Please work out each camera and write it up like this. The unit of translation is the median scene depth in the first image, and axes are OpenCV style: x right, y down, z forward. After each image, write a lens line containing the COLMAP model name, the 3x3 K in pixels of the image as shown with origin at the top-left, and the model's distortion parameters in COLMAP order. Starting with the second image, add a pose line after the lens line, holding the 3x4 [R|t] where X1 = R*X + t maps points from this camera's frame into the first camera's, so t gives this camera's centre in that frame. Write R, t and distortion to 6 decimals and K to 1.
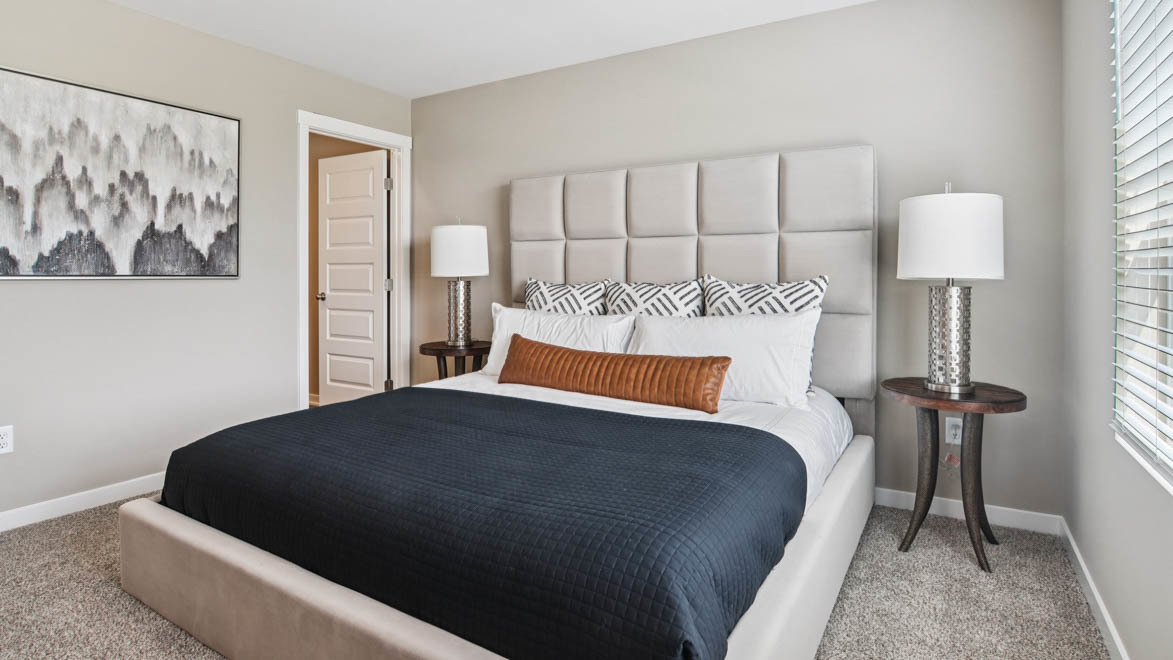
lens RADIAL K [[667.3, 0, 586.5], [0, 667.3, 330.0], [0, 0, 1]] dist [0.000012, -0.000007]
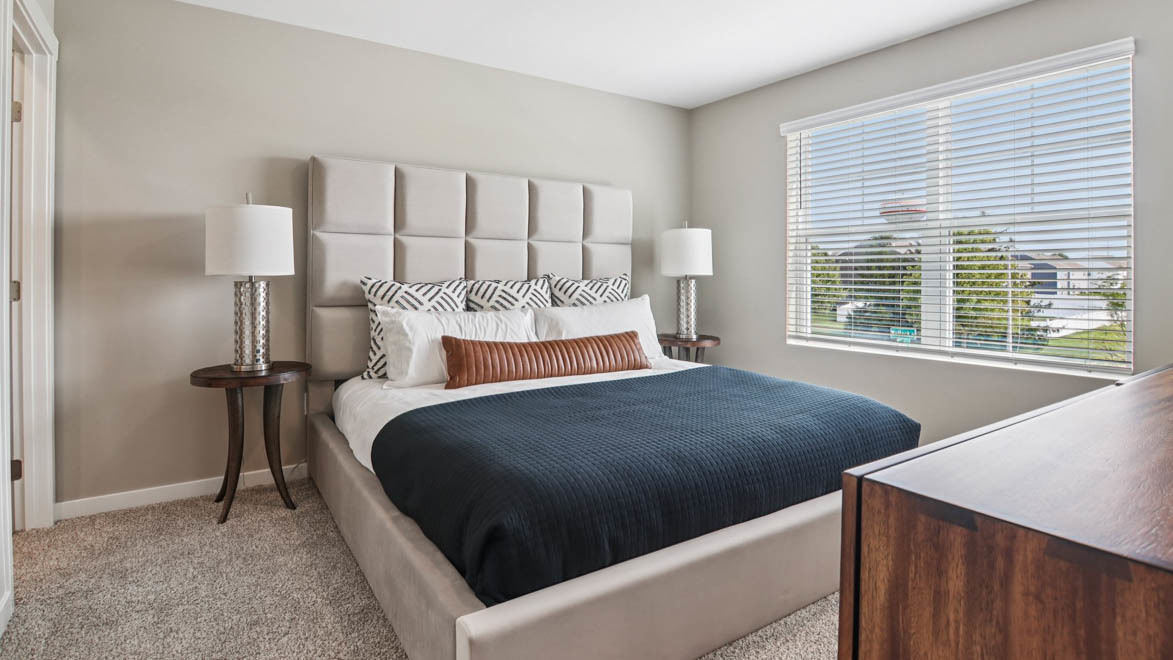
lens RADIAL K [[587.5, 0, 586.5], [0, 587.5, 330.0], [0, 0, 1]] dist [-0.001282, -0.000242]
pose [[0.368260, -0.089111, 0.925442, -0.696551], [0.073690, 0.995062, 0.066492, -0.038182], [-0.926798, 0.043710, 0.373008, 0.448928]]
